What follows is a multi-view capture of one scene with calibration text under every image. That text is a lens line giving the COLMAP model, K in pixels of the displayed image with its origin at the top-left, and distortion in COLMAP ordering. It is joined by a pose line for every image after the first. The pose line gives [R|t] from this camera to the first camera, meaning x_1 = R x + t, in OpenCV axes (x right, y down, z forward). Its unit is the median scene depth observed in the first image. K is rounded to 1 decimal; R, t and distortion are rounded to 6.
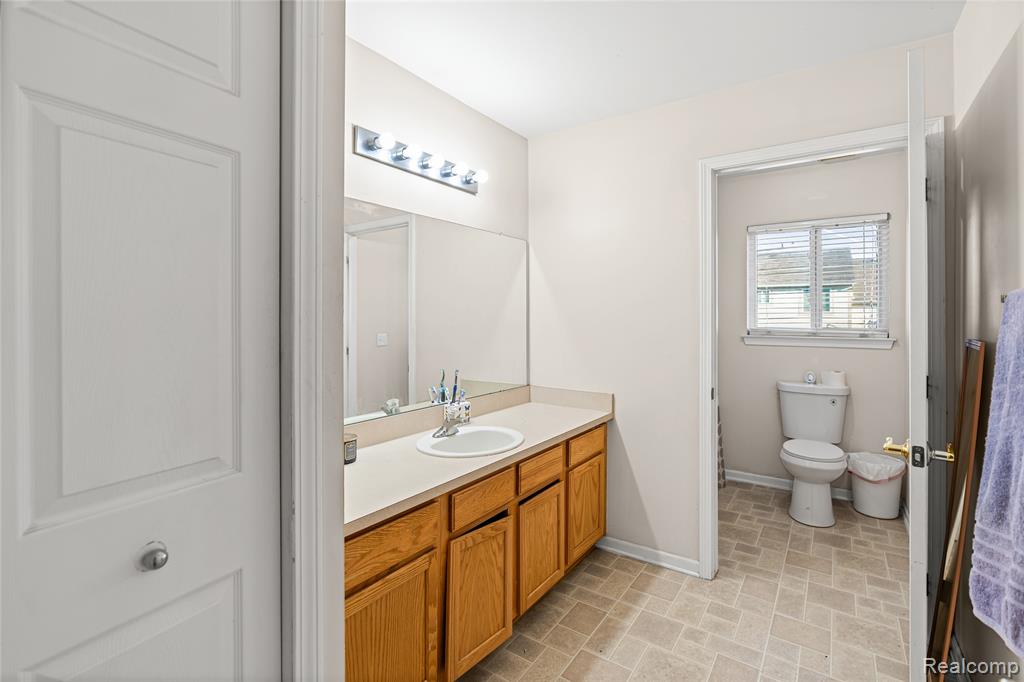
lens RADIAL K [[480.0, 0, 515.4], [0, 480.0, 322.7], [0, 0, 1]] dist [-0.000418, -0.000038]
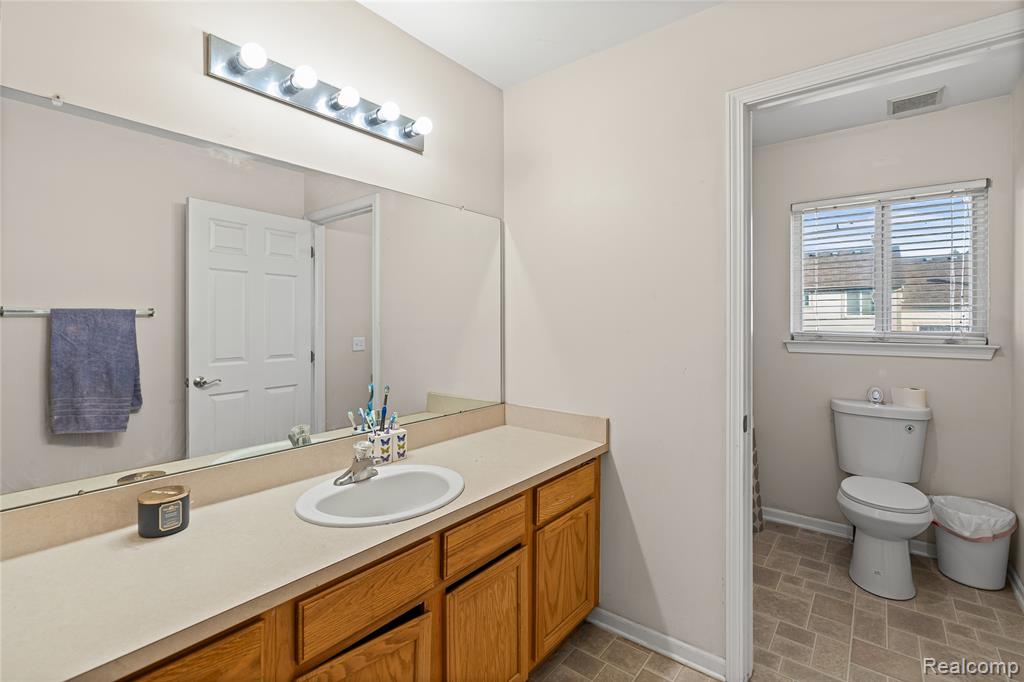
lens RADIAL K [[469.0, 0, 514.1], [0, 469.0, 325.7], [0, 0, 1]] dist [-0.001376, 0.000382]
pose [[0.997425, 0.001666, -0.071700, 0.105692], [-0.001869, 0.999994, -0.002769, 0.005936], [0.071695, 0.002896, 0.997422, 0.250968]]
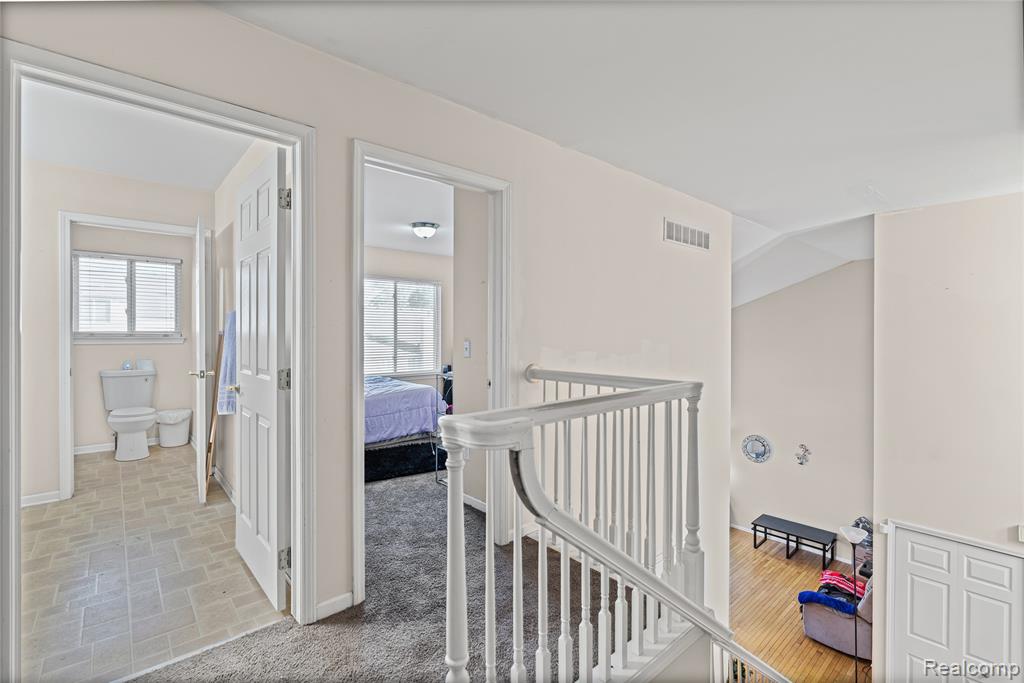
lens RADIAL K [[461.4, 0, 516.5], [0, 461.4, 331.3], [0, 0, 1]] dist [-0.001263, 0.000641]
pose [[0.257960, 0.002342, 0.966153, -0.509816], [0.005214, 0.999979, -0.003817, 0.029921], [-0.966142, 0.006022, 0.257942, -0.579411]]
